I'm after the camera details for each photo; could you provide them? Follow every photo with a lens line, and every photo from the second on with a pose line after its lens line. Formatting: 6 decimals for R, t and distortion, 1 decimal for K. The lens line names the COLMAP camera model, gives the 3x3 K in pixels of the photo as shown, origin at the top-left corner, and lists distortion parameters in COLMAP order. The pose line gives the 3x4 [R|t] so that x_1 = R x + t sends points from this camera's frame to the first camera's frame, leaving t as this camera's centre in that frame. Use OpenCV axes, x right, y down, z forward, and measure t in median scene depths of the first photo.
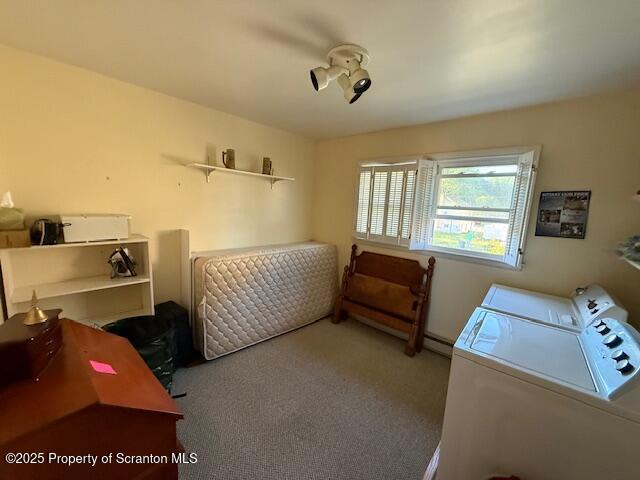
lens RADIAL K [[256.4, 0, 319.0], [0, 256.4, 239.0], [0, 0, 1]] dist [0.001439, -0.000009]
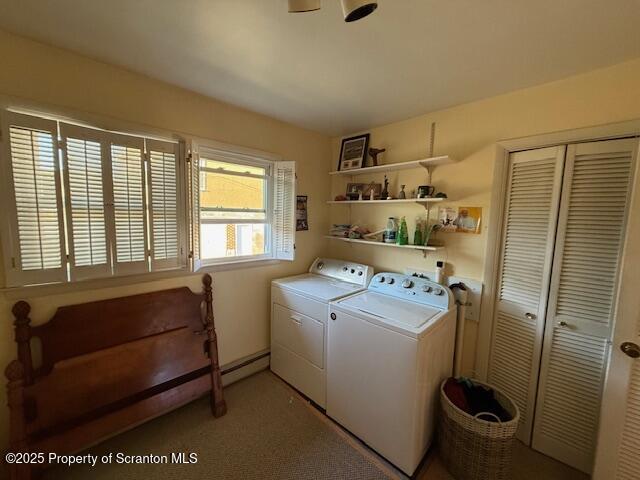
lens RADIAL K [[256.4, 0, 319.0], [0, 256.4, 239.0], [0, 0, 1]] dist [0.001439, -0.000009]
pose [[0.071532, -0.144850, 0.986865, -0.273039], [0.115494, 0.983947, 0.136050, -0.100038], [-0.990729, 0.104245, 0.087113, 0.598524]]
